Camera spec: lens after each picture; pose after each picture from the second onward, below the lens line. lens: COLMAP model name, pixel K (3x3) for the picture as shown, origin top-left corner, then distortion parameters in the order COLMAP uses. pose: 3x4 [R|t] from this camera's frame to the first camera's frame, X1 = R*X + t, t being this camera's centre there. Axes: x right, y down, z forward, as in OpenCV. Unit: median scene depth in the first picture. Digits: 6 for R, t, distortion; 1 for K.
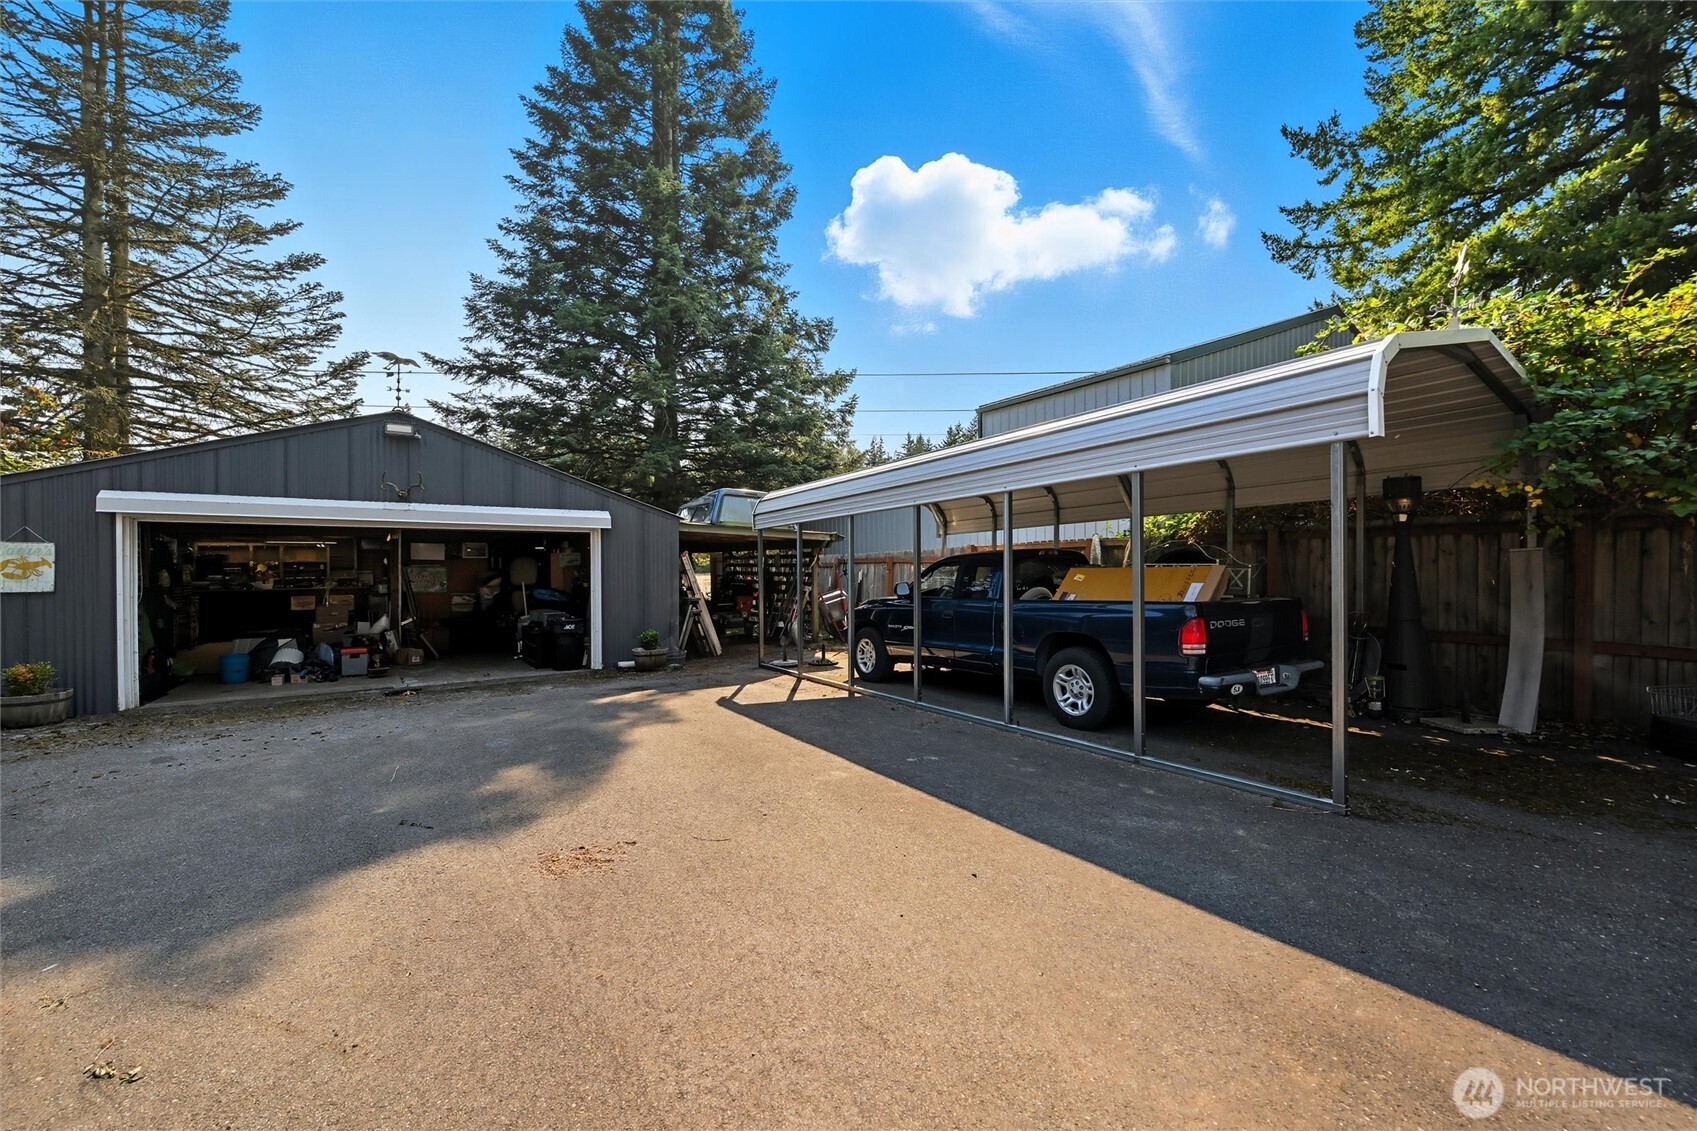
lens RADIAL K [[684.1, 0, 845.1], [0, 684.1, 563.2], [0, 0, 1]] dist [0.001106, 0.000763]
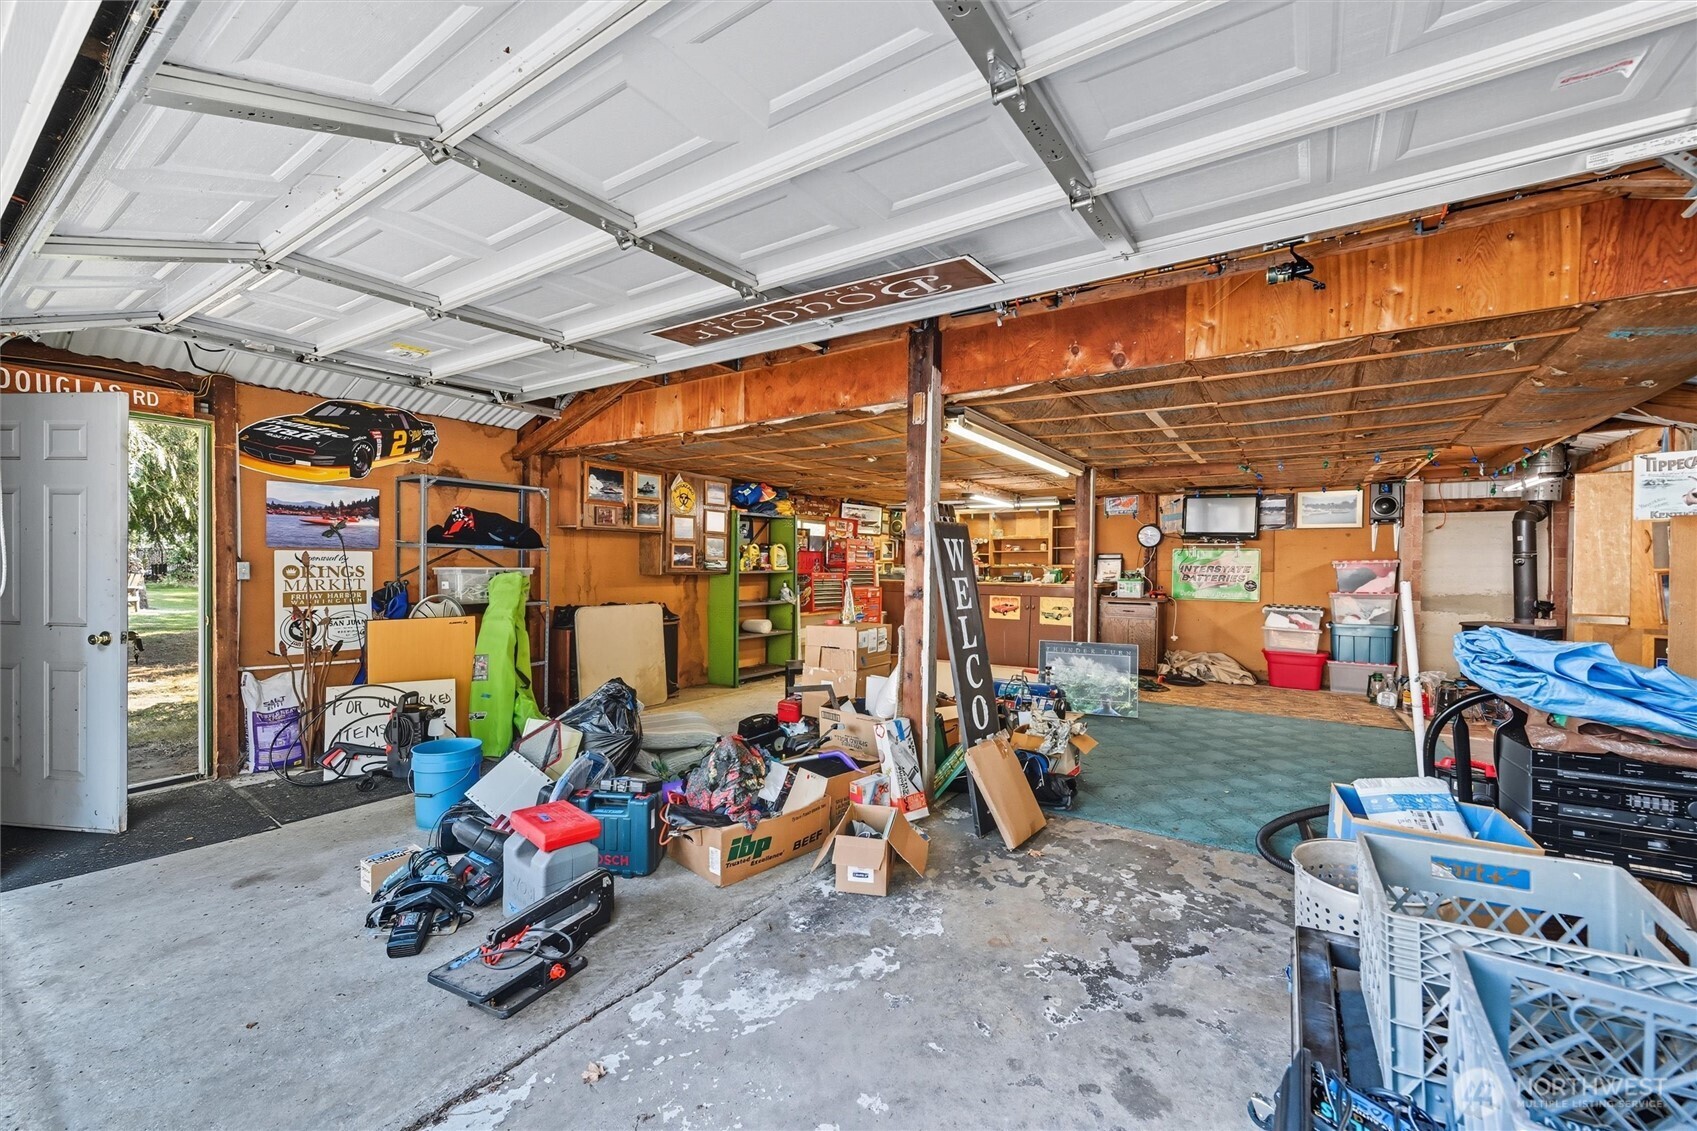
lens RADIAL K [[684.1, 0, 851.6], [0, 684.1, 567.7], [0, 0, 1]] dist [0.001106, 0.000763]
pose [[0.358300, 0.012787, -0.933519, -0.402818], [-0.013037, 0.999877, 0.008692, 0.028373], [0.933516, 0.009056, 0.358422, 0.924326]]
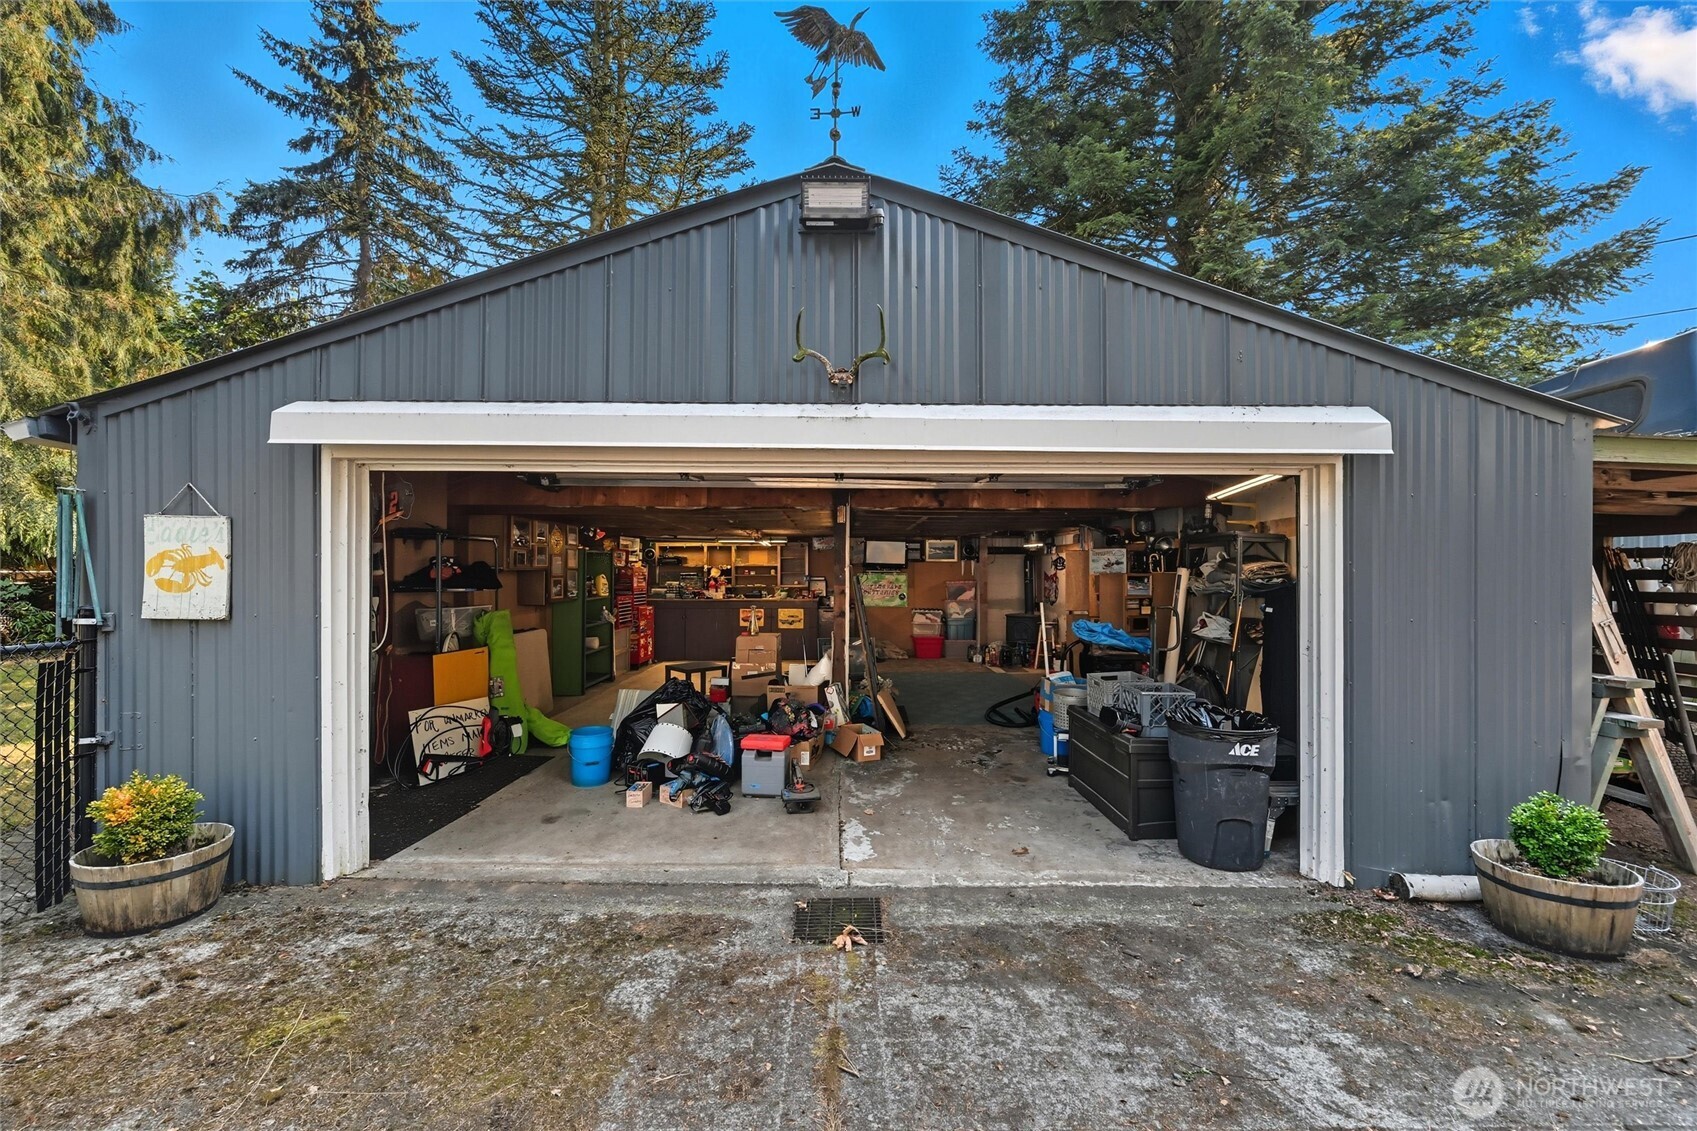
lens RADIAL K [[684.1, 0, 848.4], [0, 684.1, 566.7], [0, 0, 1]] dist [0.001106, 0.000763]
pose [[0.827633, 0.002610, -0.561263, -0.352348], [-0.006351, 0.999969, -0.004715, 0.003034], [0.561233, 0.007467, 0.827624, 0.564144]]
